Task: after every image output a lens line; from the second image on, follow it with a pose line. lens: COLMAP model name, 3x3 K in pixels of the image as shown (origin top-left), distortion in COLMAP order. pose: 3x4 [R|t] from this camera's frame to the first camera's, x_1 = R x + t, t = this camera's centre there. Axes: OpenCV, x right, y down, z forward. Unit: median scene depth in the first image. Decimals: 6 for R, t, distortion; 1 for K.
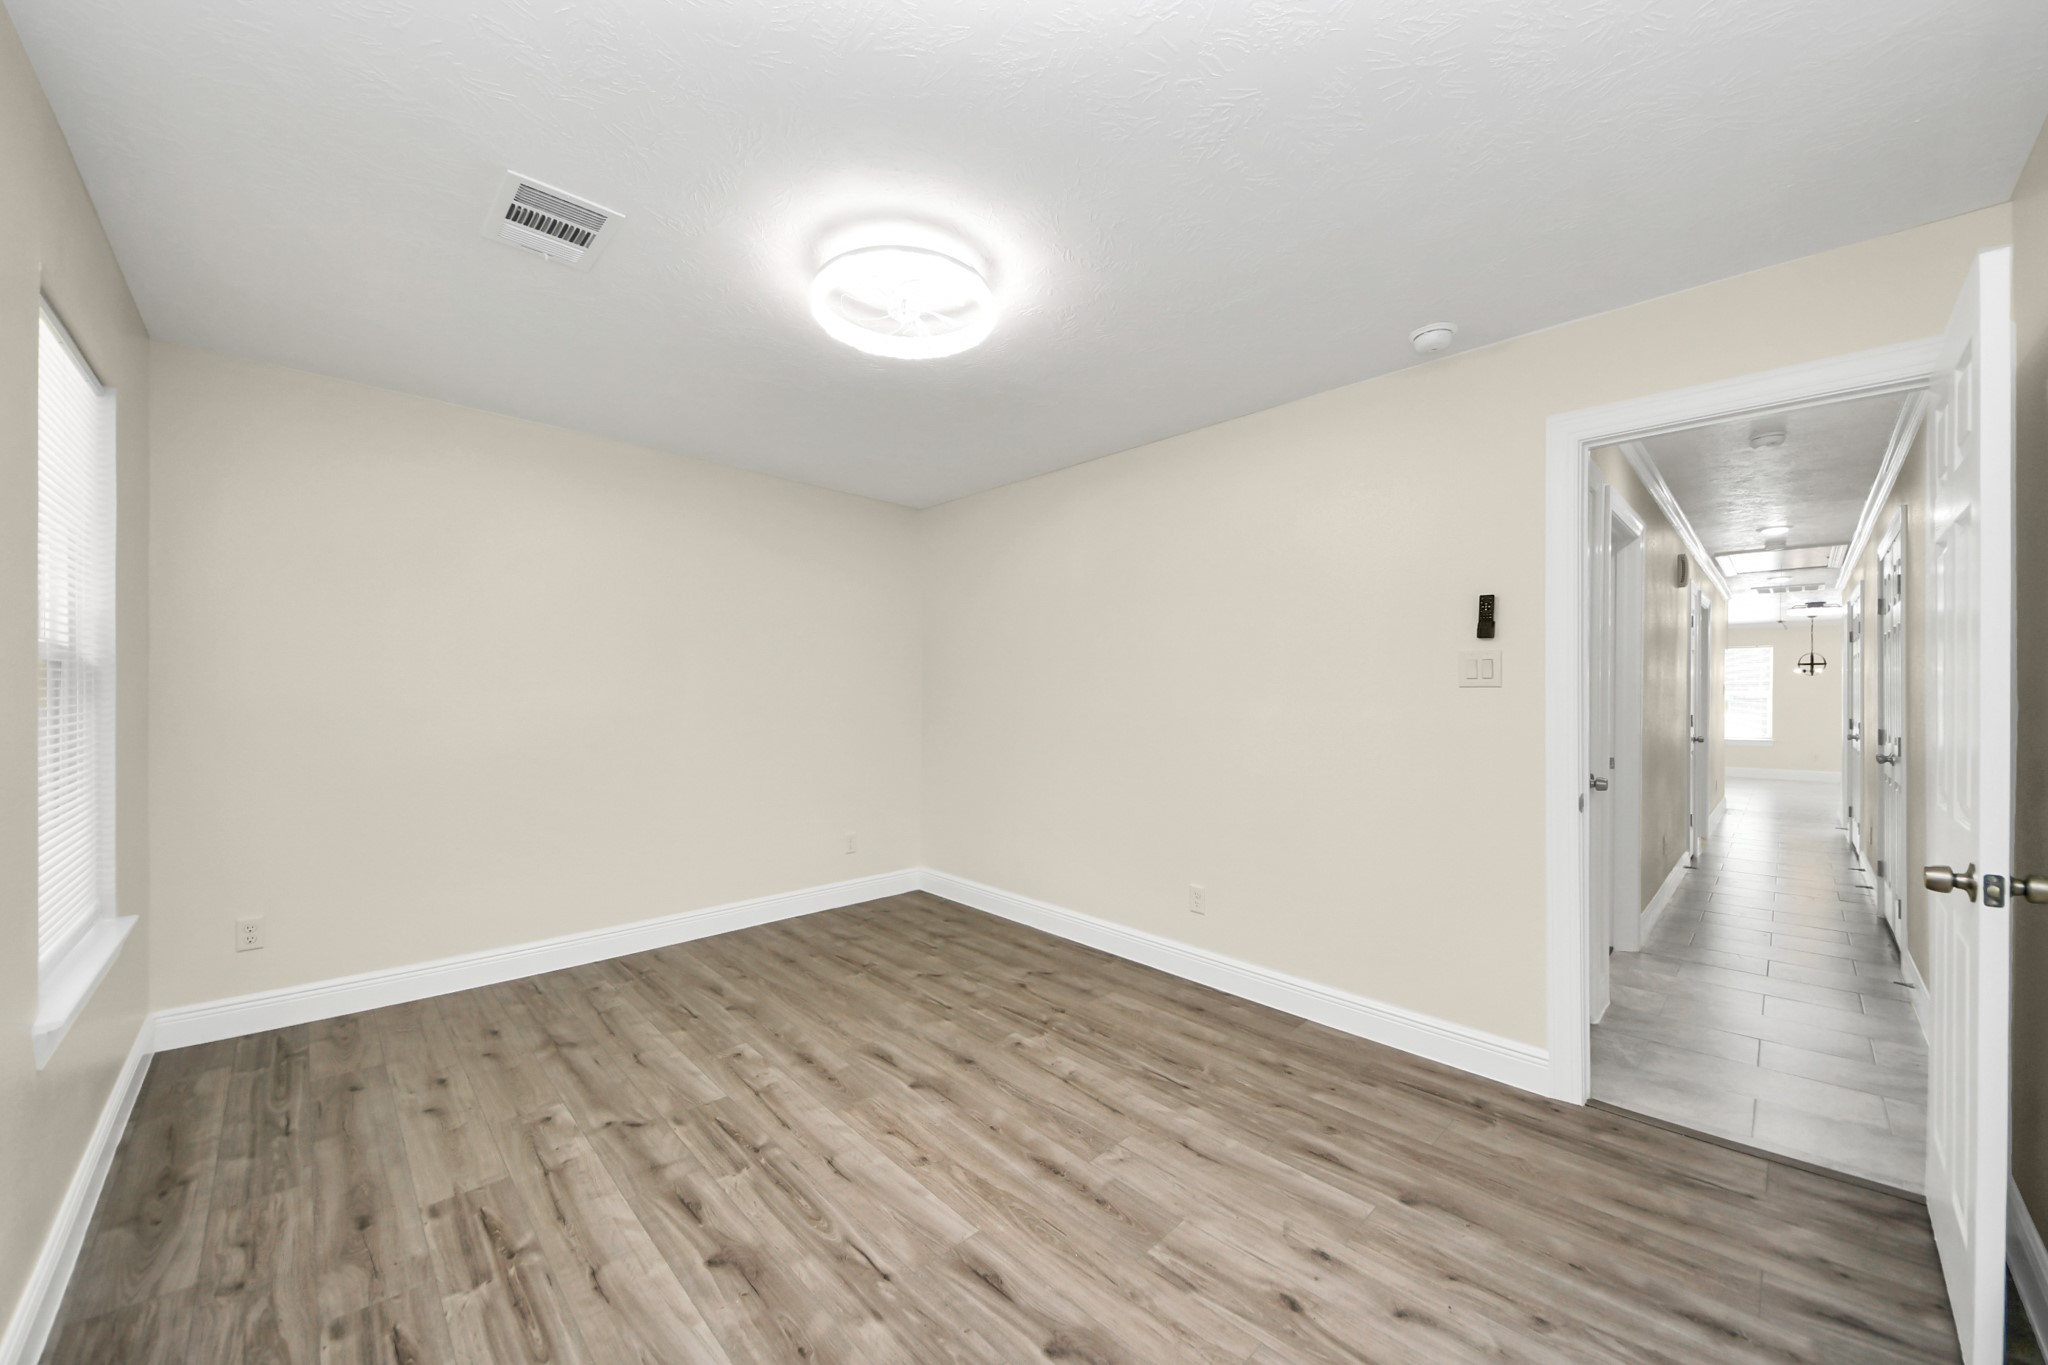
lens RADIAL K [[746.6, 0, 1003.3], [0, 746.6, 693.4], [0, 0, 1]] dist [0.055572, -0.030311]
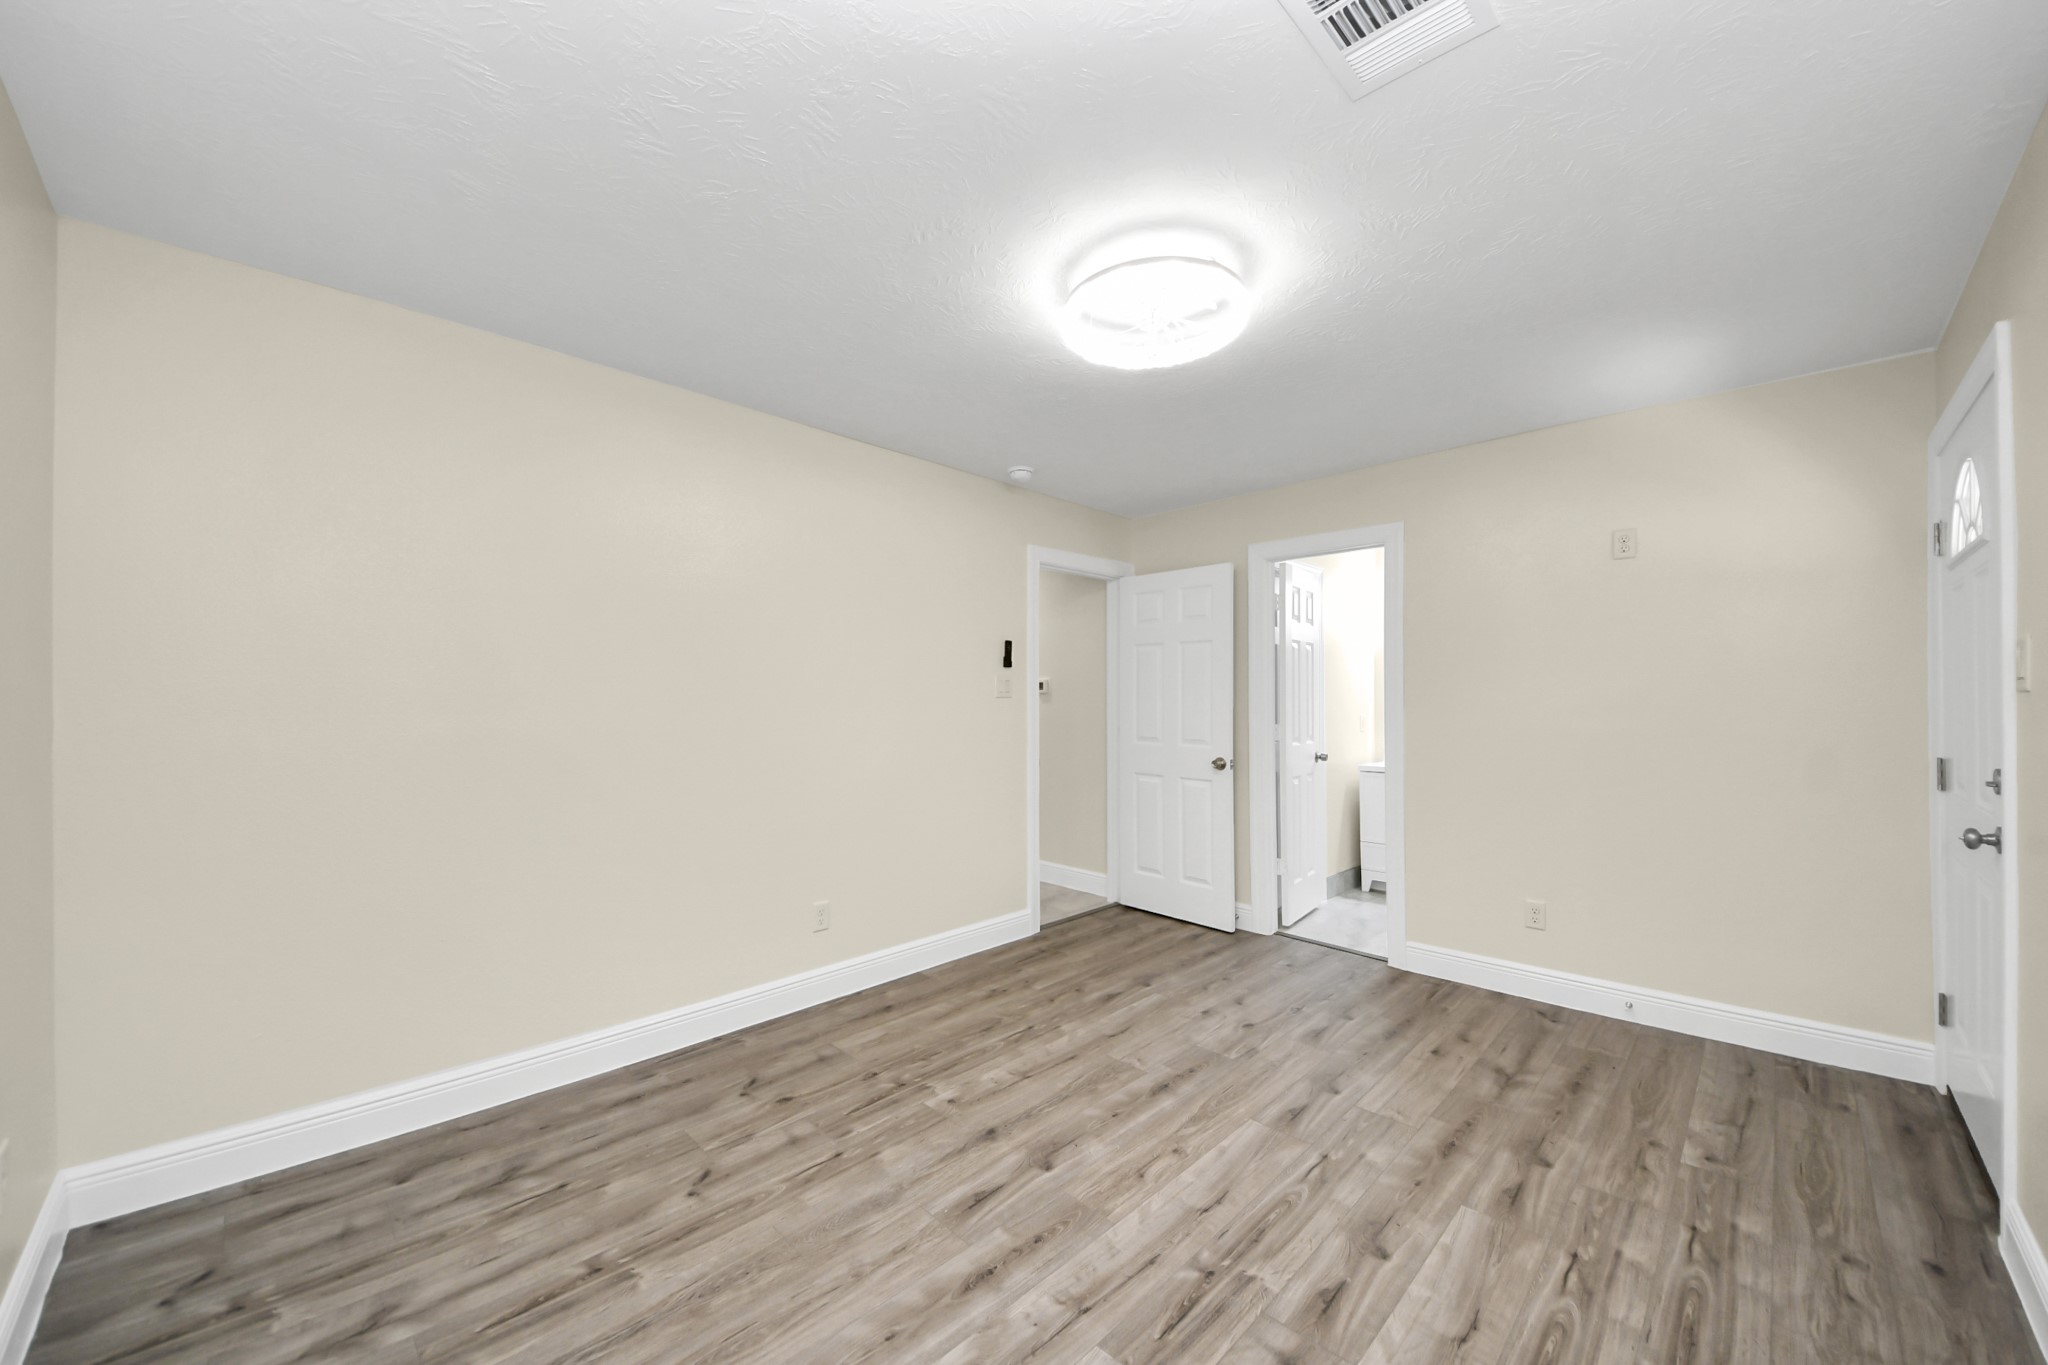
lens RADIAL K [[755.8, 0, 1021.9], [0, 755.8, 670.7], [0, 0, 1]] dist [0.061517, -0.031380]
pose [[-0.039235, 0.034838, 0.998623, -1.010458], [-0.007099, 0.999357, -0.035143, -0.009246], [-0.999205, -0.008468, -0.038962, 1.074336]]
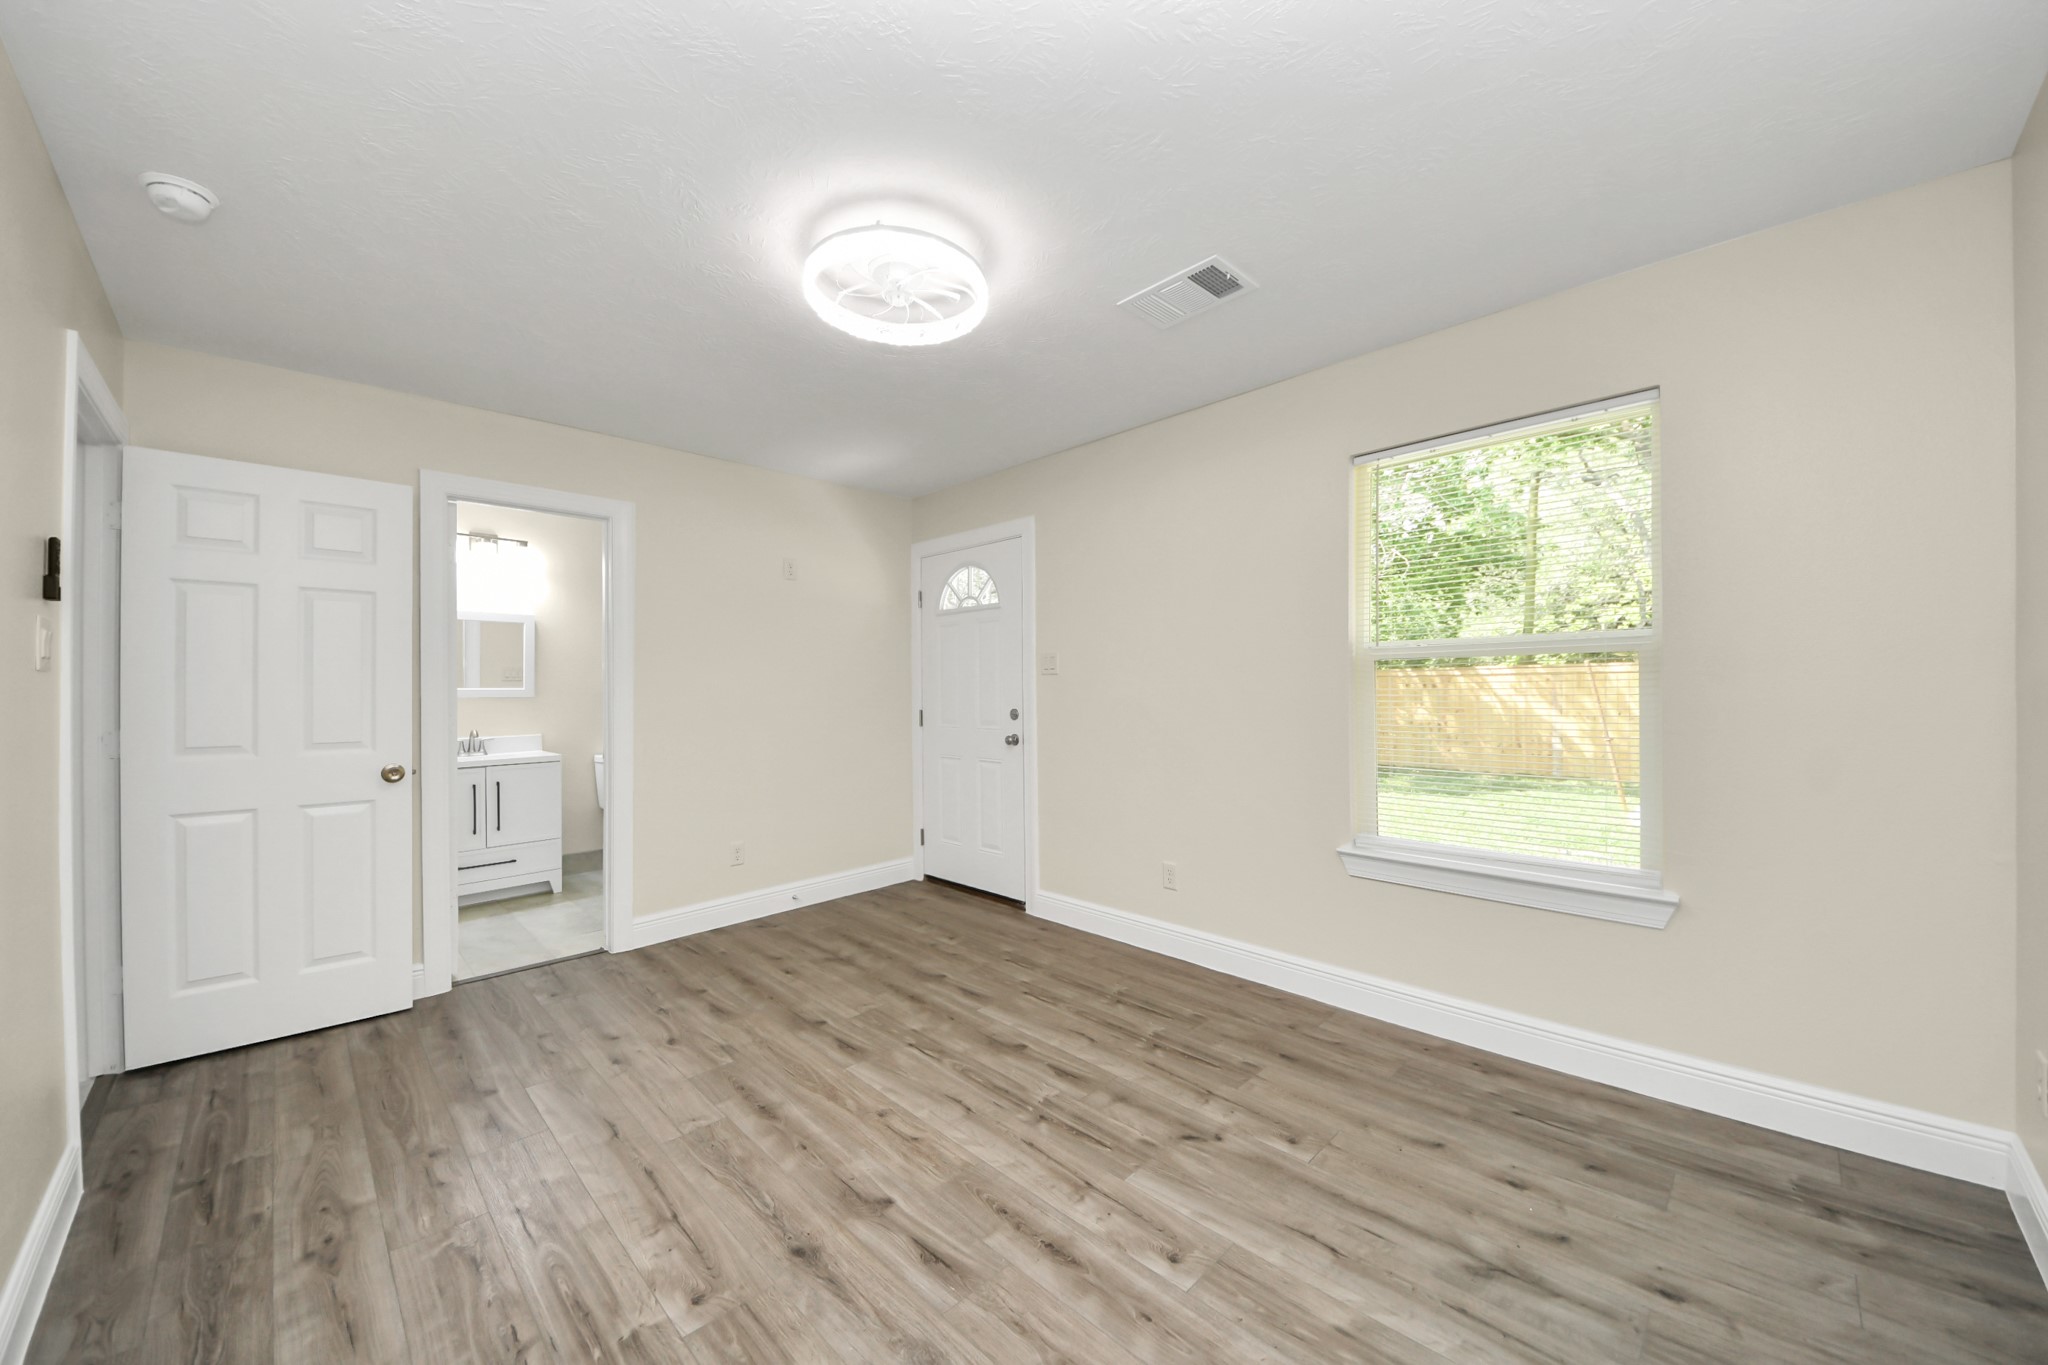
lens RADIAL K [[746.6, 0, 1003.3], [0, 746.6, 693.4], [0, 0, 1]] dist [0.055572, -0.030311]
pose [[-0.999895, 0.008174, -0.011953, -0.228509], [0.008168, 0.999967, 0.000517, 0.019661], [0.011957, 0.000419, -0.999928, 1.761599]]
